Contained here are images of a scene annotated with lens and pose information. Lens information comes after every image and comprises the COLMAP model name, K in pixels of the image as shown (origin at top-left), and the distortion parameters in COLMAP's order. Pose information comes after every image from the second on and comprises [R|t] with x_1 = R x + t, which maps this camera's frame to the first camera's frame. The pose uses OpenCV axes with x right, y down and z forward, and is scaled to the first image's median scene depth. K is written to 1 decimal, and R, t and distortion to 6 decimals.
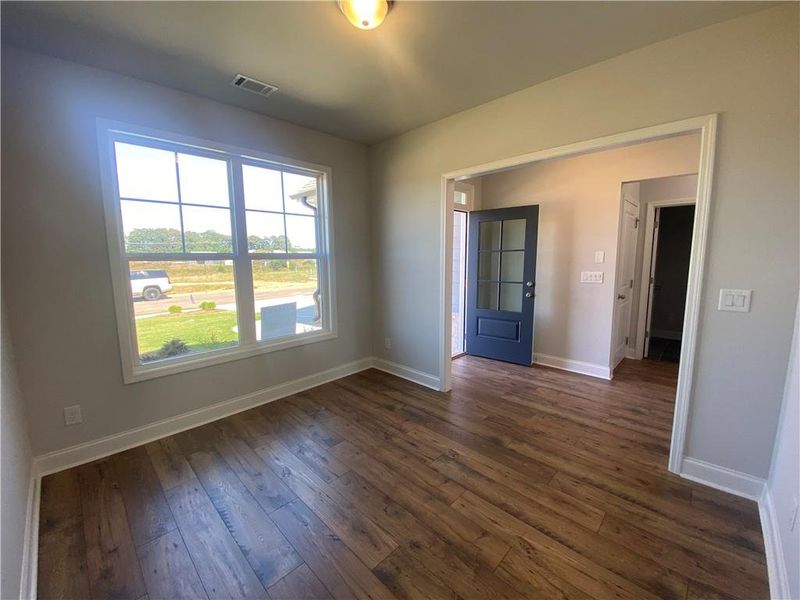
lens RADIAL K [[324.2, 0, 399.7], [0, 324.2, 299.3], [0, 0, 1]] dist [-0.001153, -0.010463]
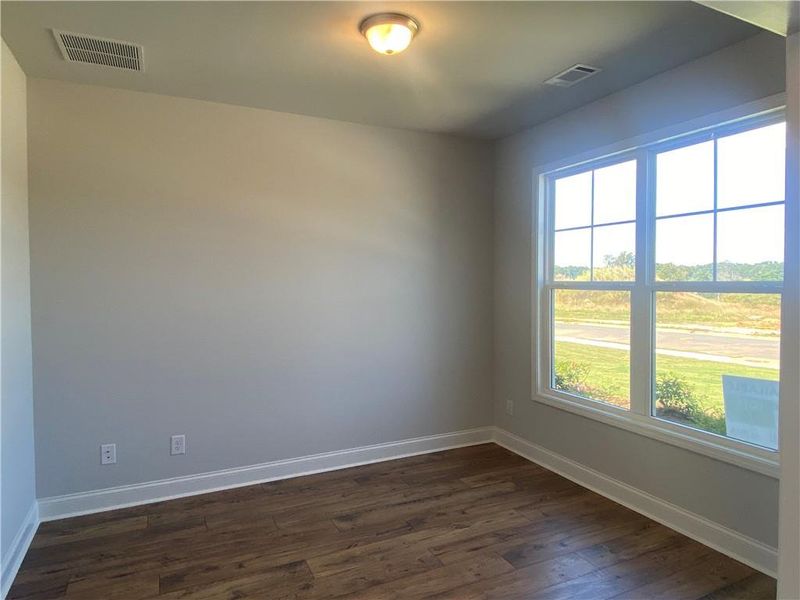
lens RADIAL K [[506.2, 0, 400.3], [0, 506.2, 297.1], [0, 0, 1]] dist [-0.005341, -0.000954]
pose [[-0.357978, 0.040360, -0.932857, 0.739079], [-0.122378, 0.988419, 0.089725, -0.147557], [0.925675, 0.146281, -0.348894, 0.929044]]
